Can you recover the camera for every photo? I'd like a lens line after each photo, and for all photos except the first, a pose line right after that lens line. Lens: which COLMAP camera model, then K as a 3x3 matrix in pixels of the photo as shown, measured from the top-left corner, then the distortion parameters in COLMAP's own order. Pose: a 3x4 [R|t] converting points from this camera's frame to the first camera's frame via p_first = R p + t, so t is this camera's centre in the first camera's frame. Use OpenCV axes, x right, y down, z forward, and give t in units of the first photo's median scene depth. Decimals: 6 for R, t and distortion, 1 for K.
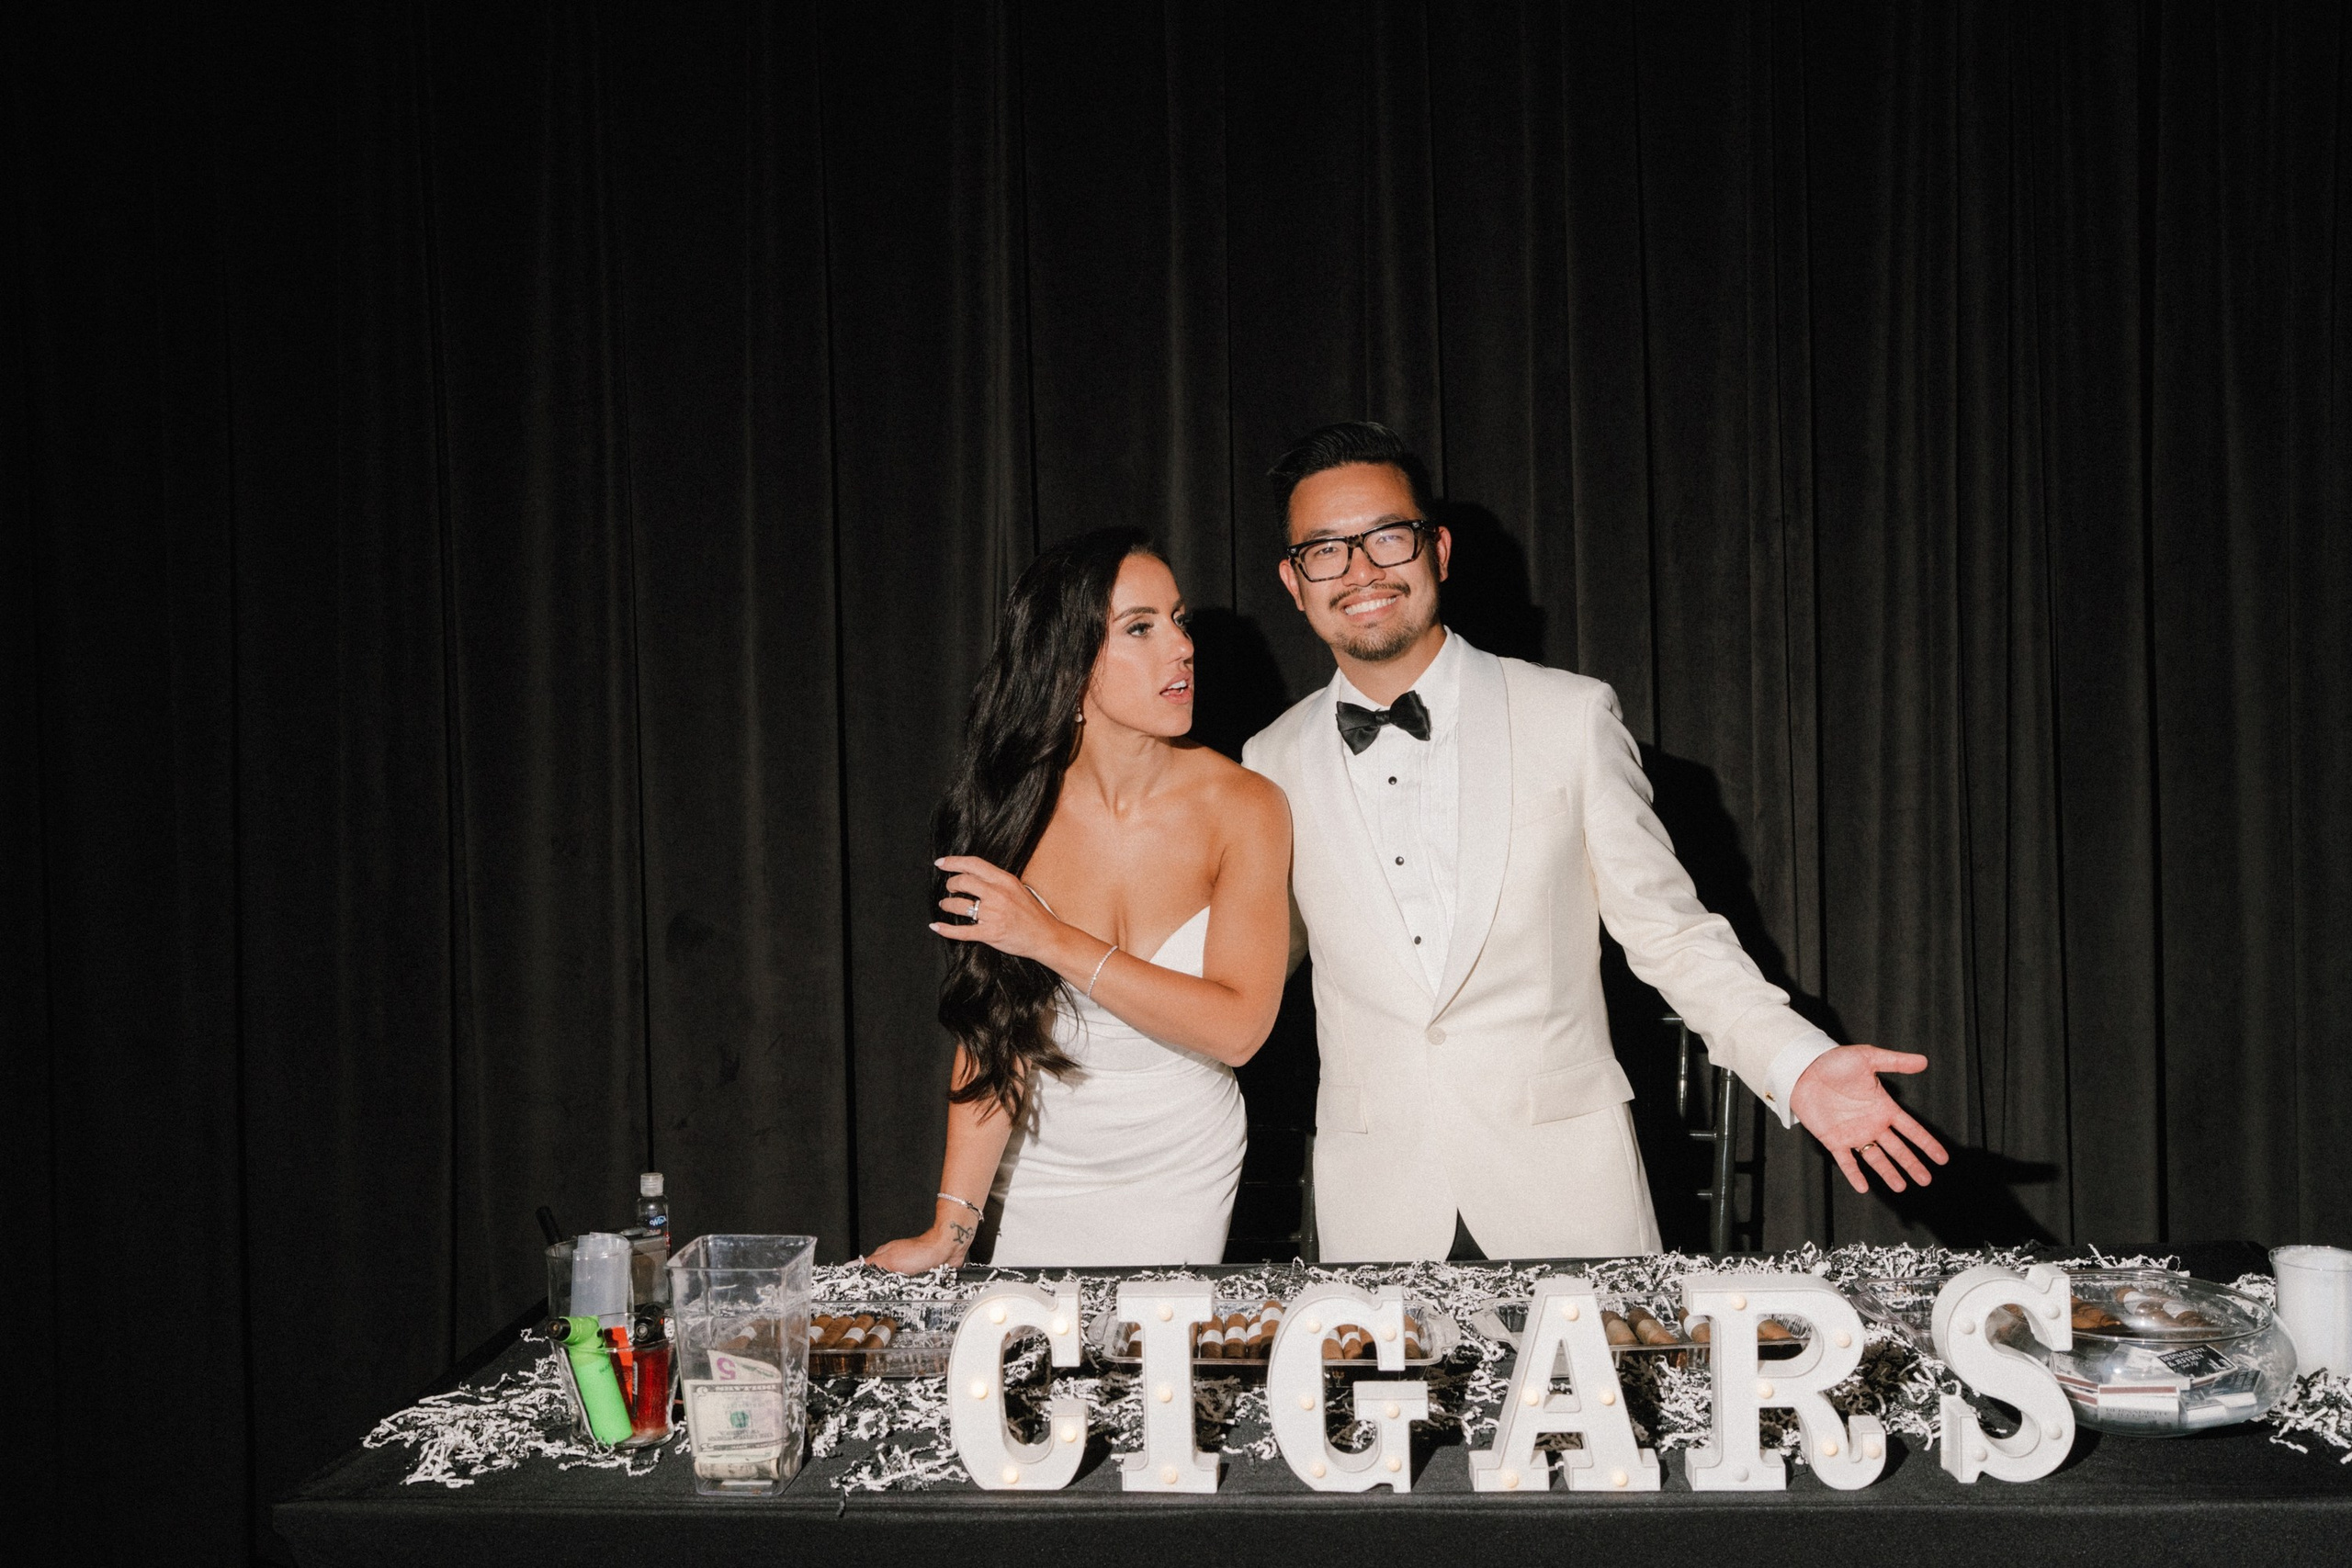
lens RADIAL K [[2351.1, 0, 1170.8], [0, 2351.1, 782.1], [0, 0, 1]] dist [-0.015770, 0.106470]
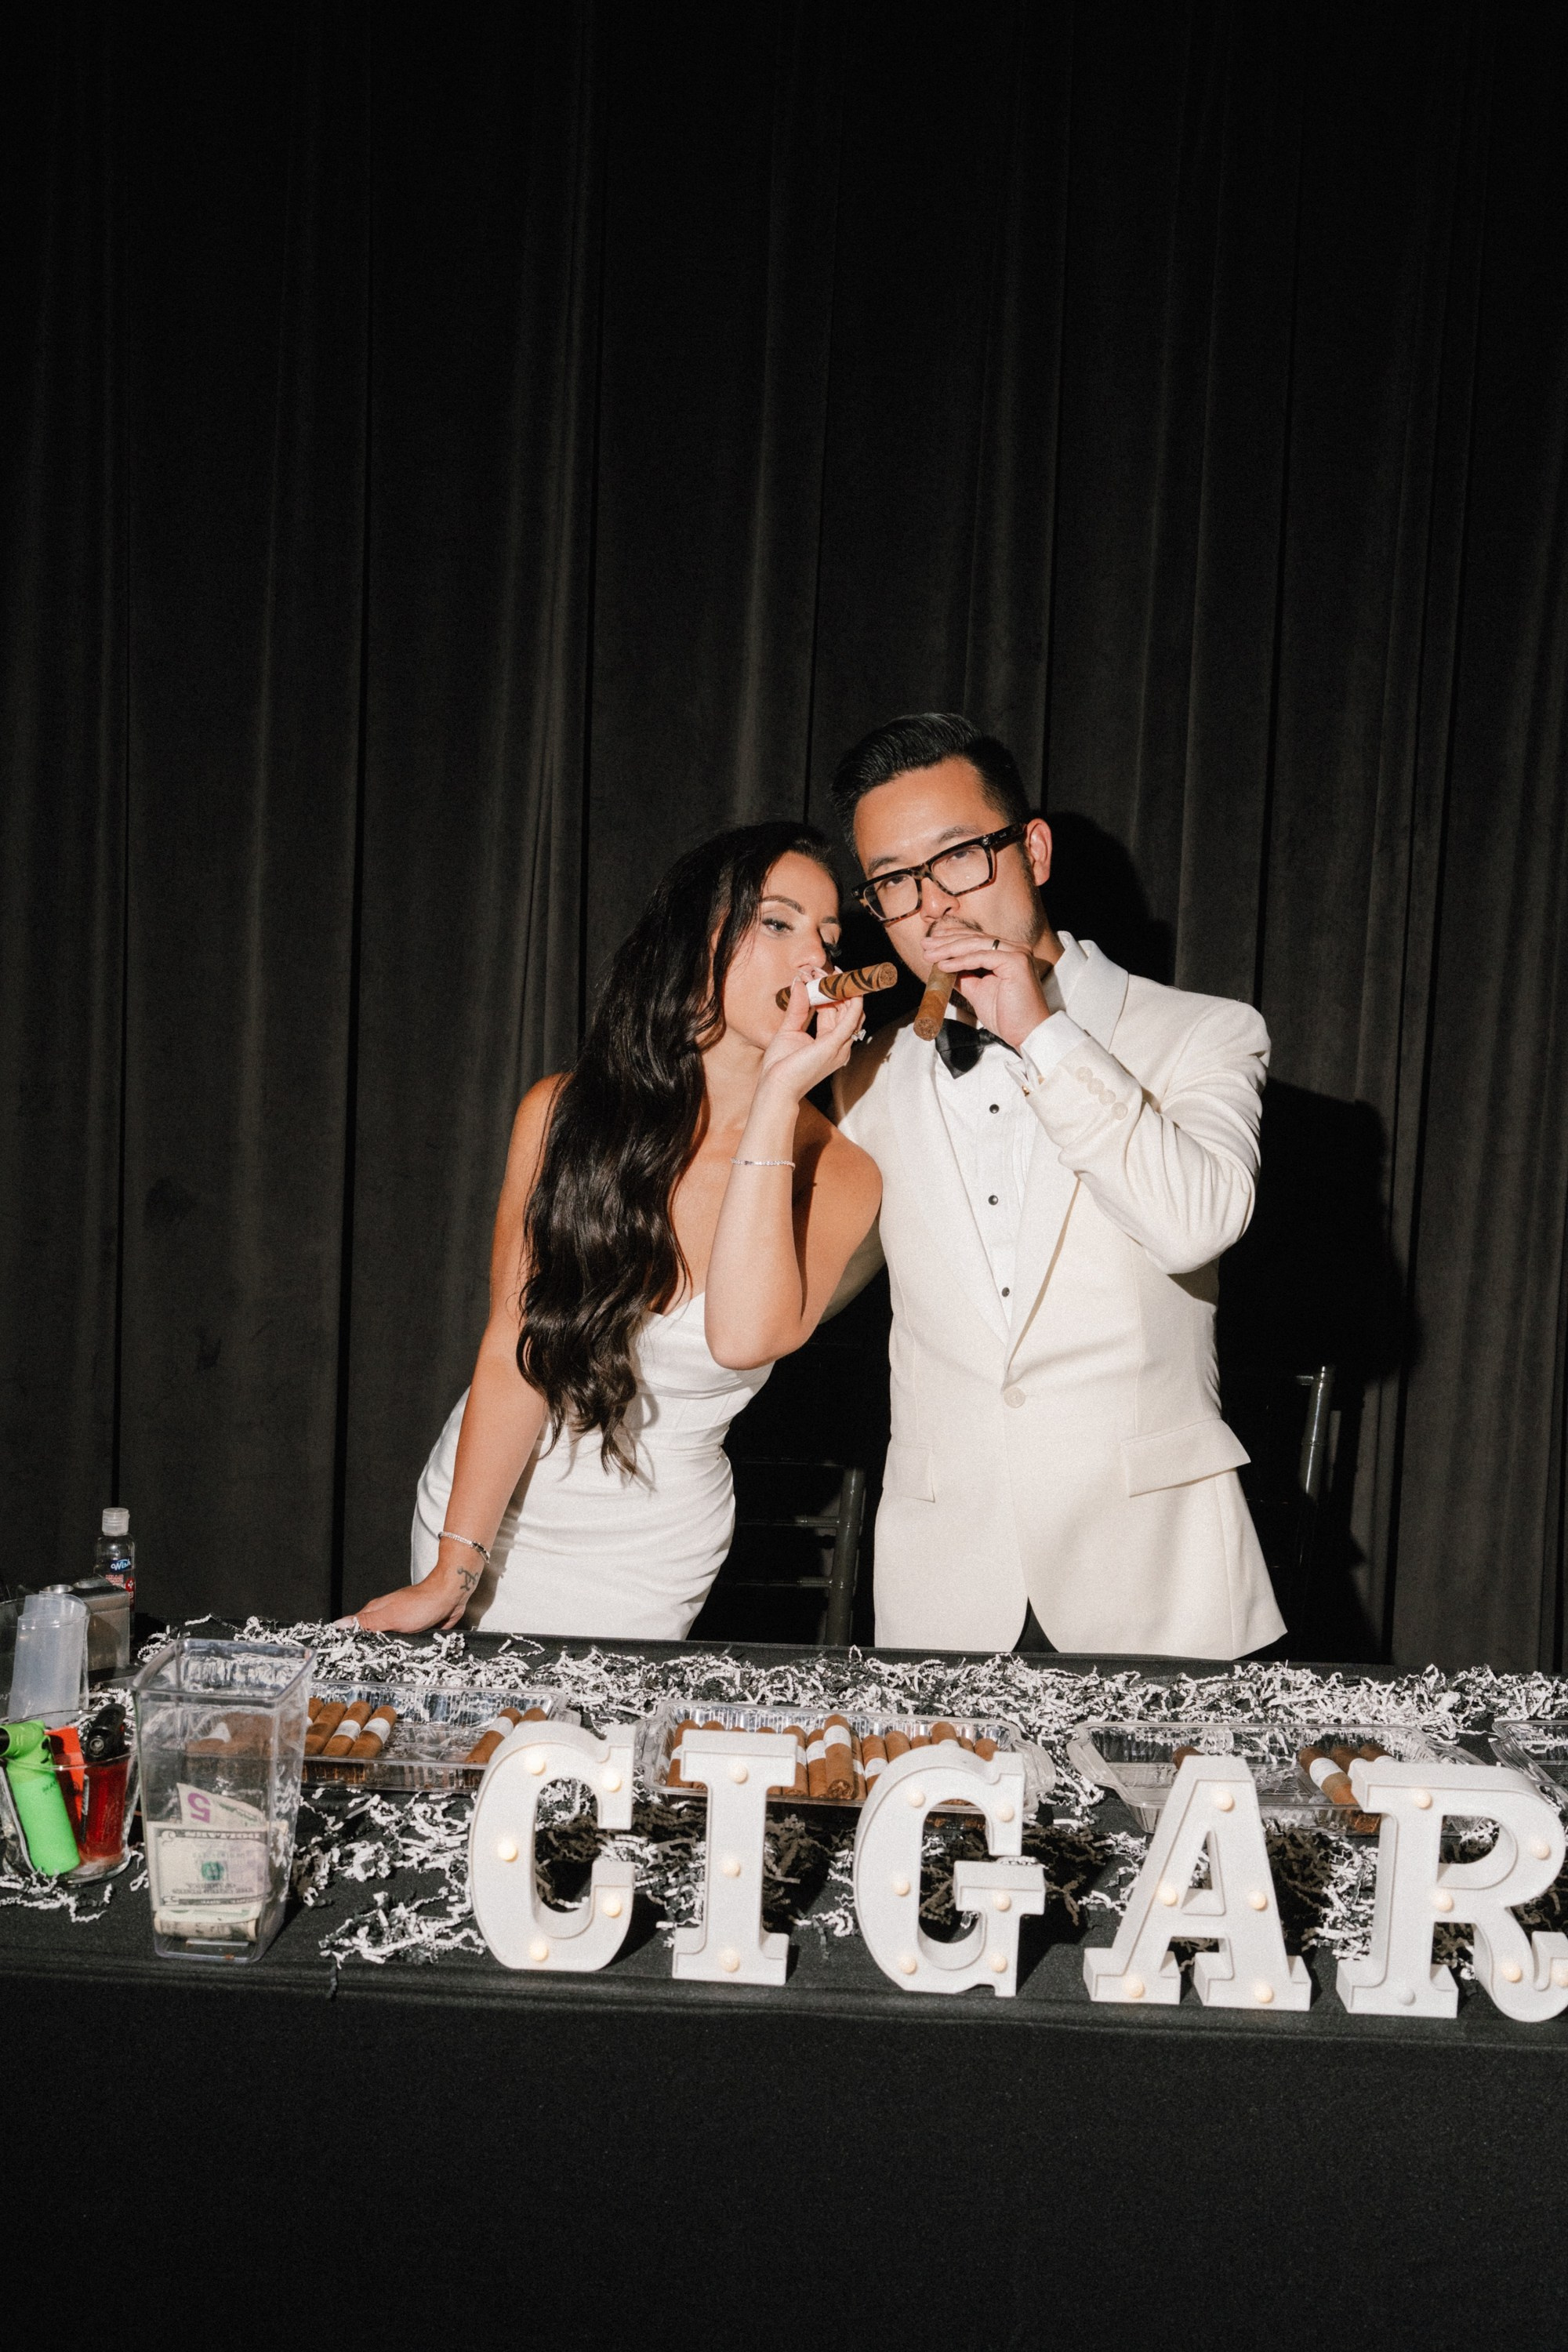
lens RADIAL K [[2307.0, 0, 775.2], [0, 2307.0, 1183.3], [0, 0, 1]] dist [0.001827, 0.042848]
pose [[0.996124, 0.064833, 0.059444, -0.046073], [-0.069052, 0.995018, 0.071911, -0.036323], [-0.054485, -0.075737, 0.995638, 0.183036]]
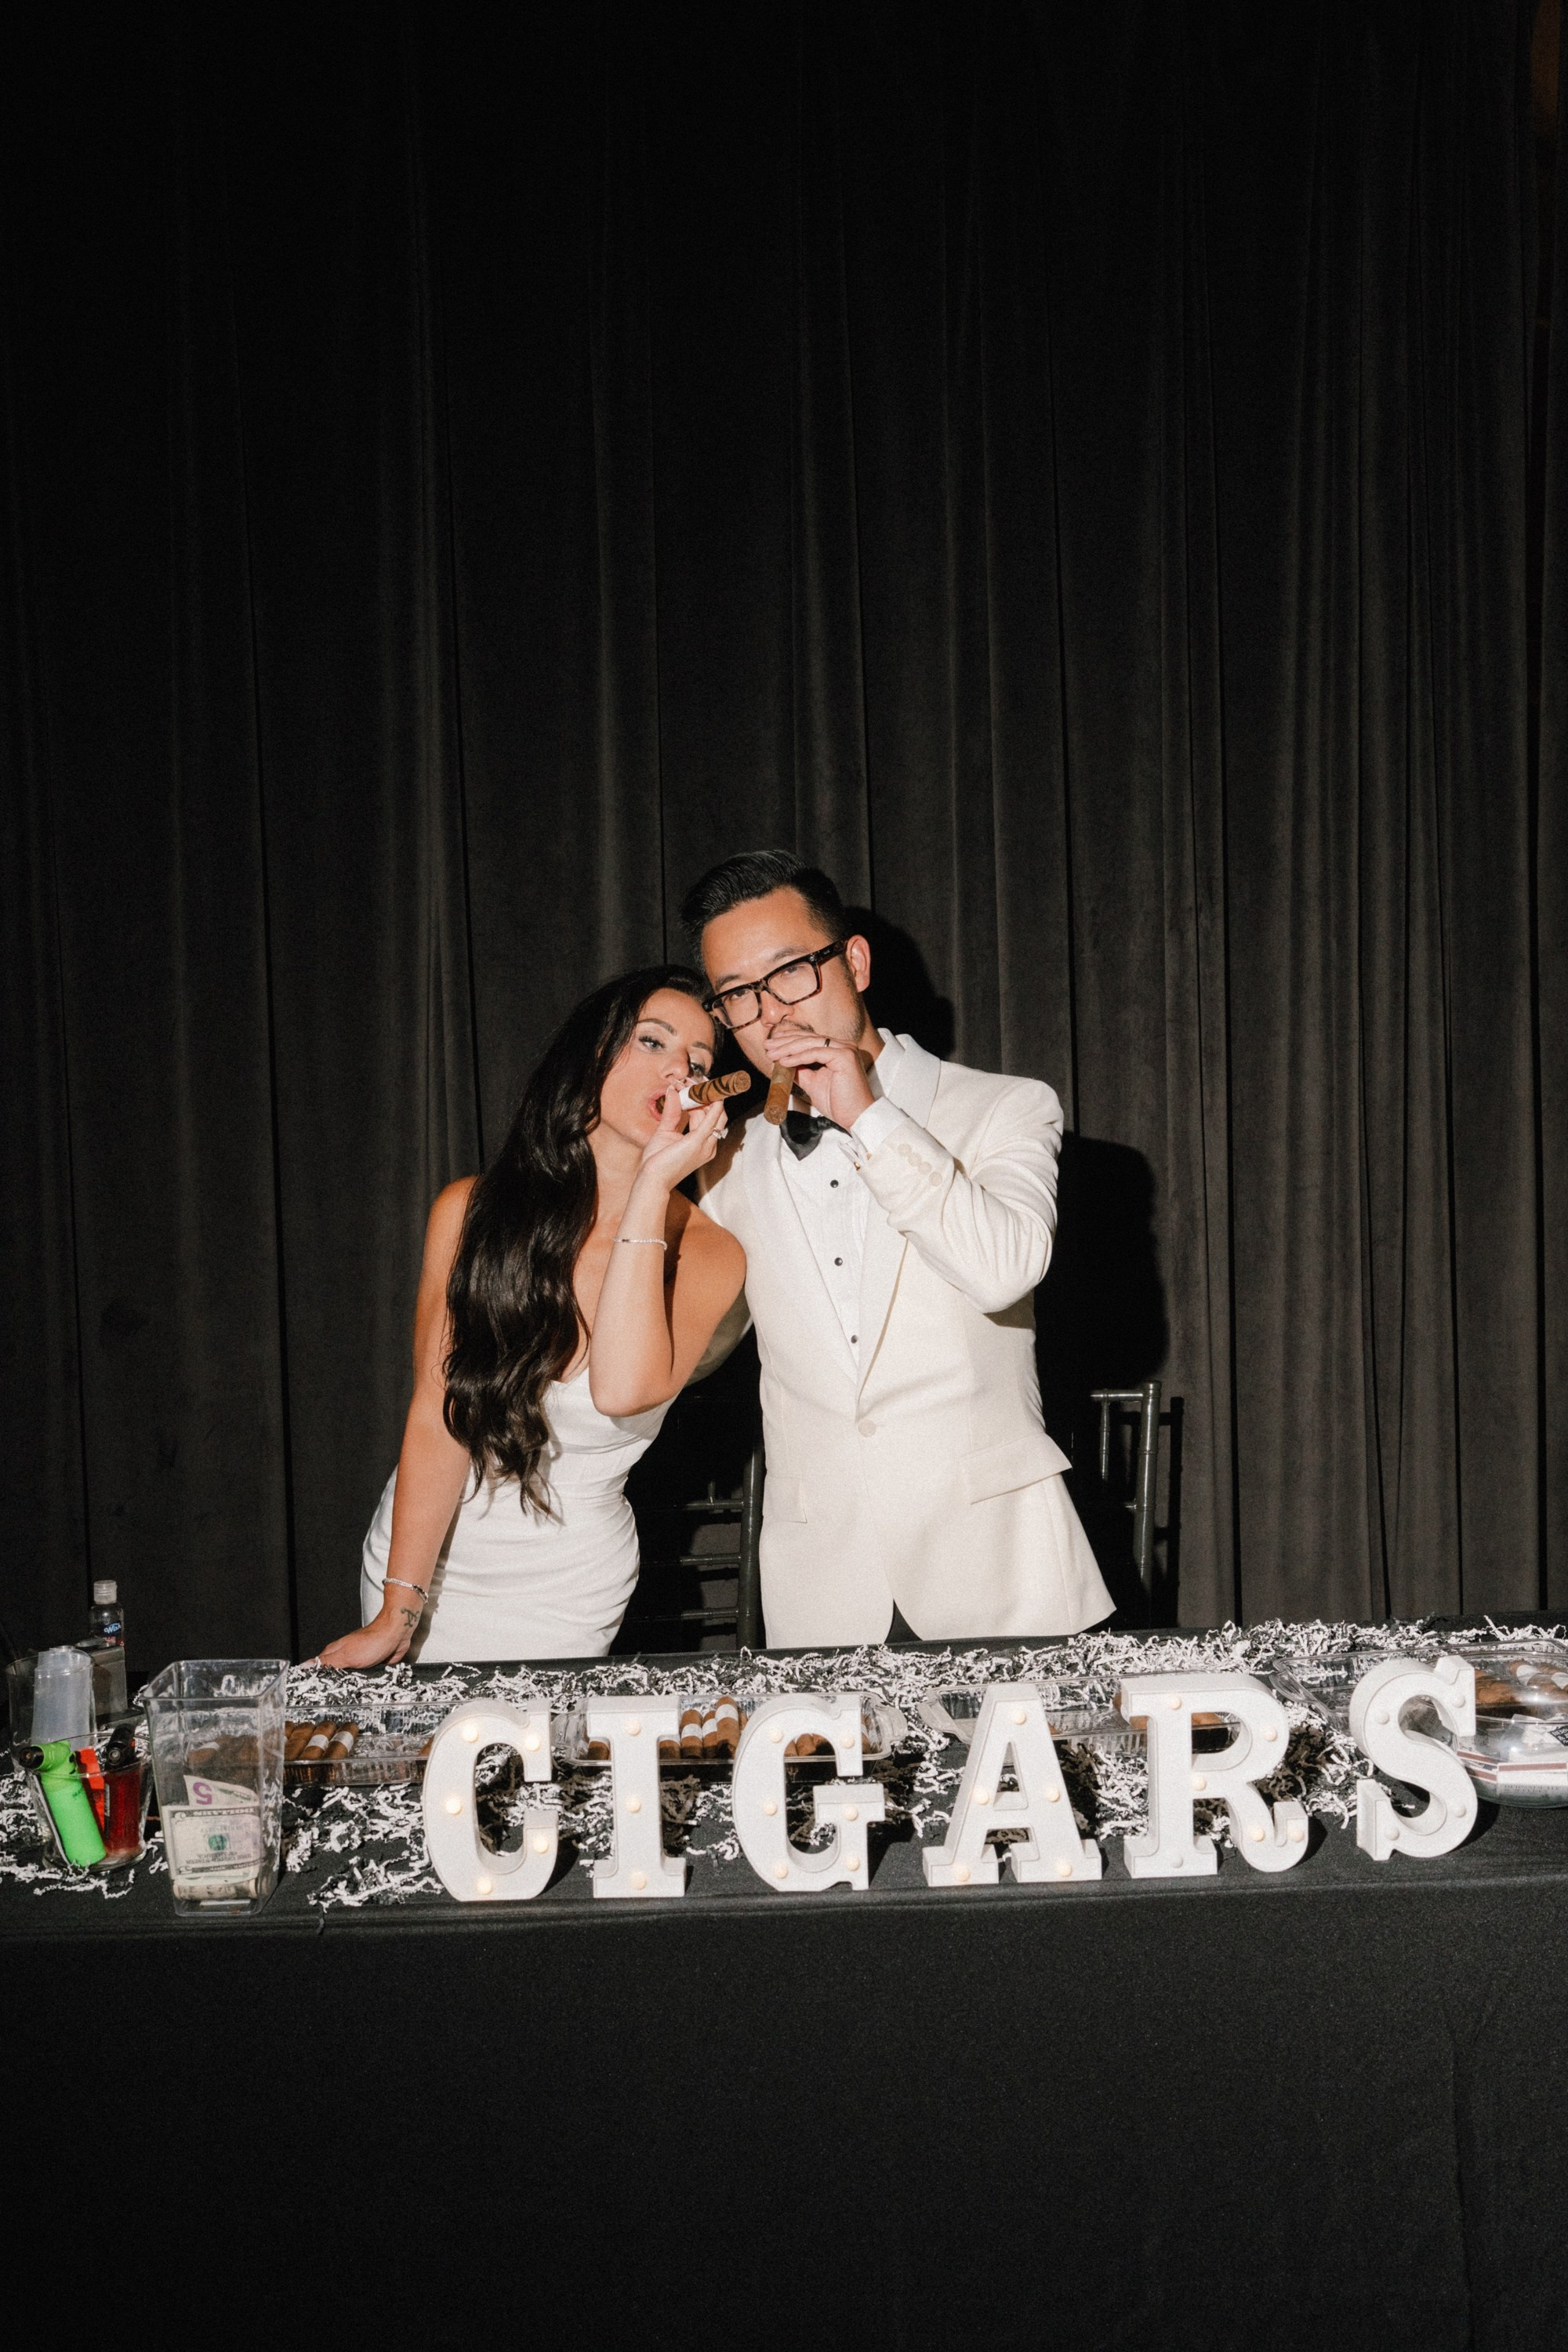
lens RADIAL K [[2351.3, 0, 789.7], [0, 2351.3, 1177.0], [0, 0, 1]] dist [-0.015770, 0.106470]
pose [[0.995576, -0.008794, 0.093546, -0.025793], [0.005756, 0.999449, 0.032692, -0.045986], [-0.093782, -0.032008, 0.995078, -0.030987]]
